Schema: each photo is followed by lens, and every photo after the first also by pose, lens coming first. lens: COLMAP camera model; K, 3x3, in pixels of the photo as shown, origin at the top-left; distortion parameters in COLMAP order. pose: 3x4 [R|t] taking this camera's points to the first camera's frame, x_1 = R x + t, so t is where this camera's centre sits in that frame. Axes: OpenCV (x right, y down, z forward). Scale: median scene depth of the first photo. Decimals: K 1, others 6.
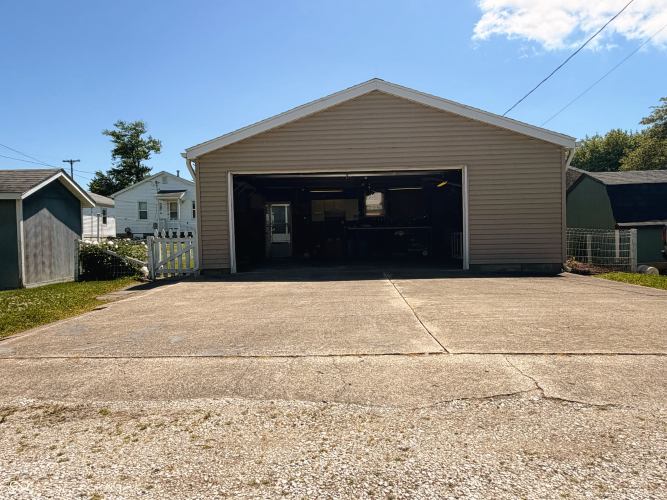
lens RADIAL K [[473.9, 0, 333.5], [0, 473.9, 250.0], [0, 0, 1]] dist [-0.000409, 0.000200]
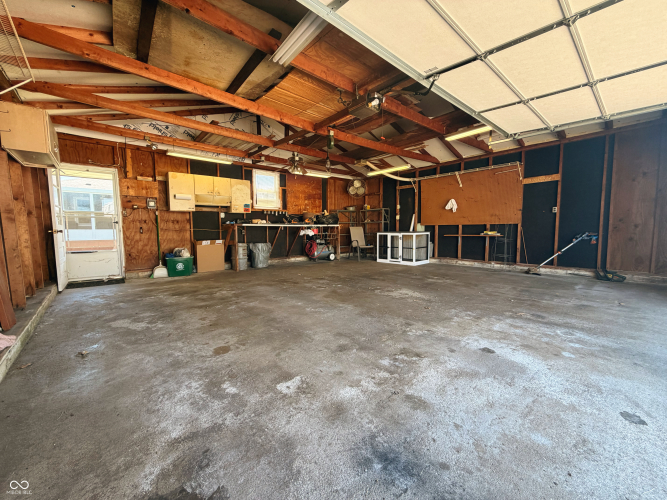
lens RADIAL K [[266.1, 0, 331.0], [0, 266.1, 249.9], [0, 0, 1]] dist [0.000085, 0.000113]
pose [[0.726112, -0.041216, 0.686340, -0.202682], [0.012134, 0.998814, 0.047144, -0.042957], [-0.687469, -0.025904, 0.725751, 1.040024]]
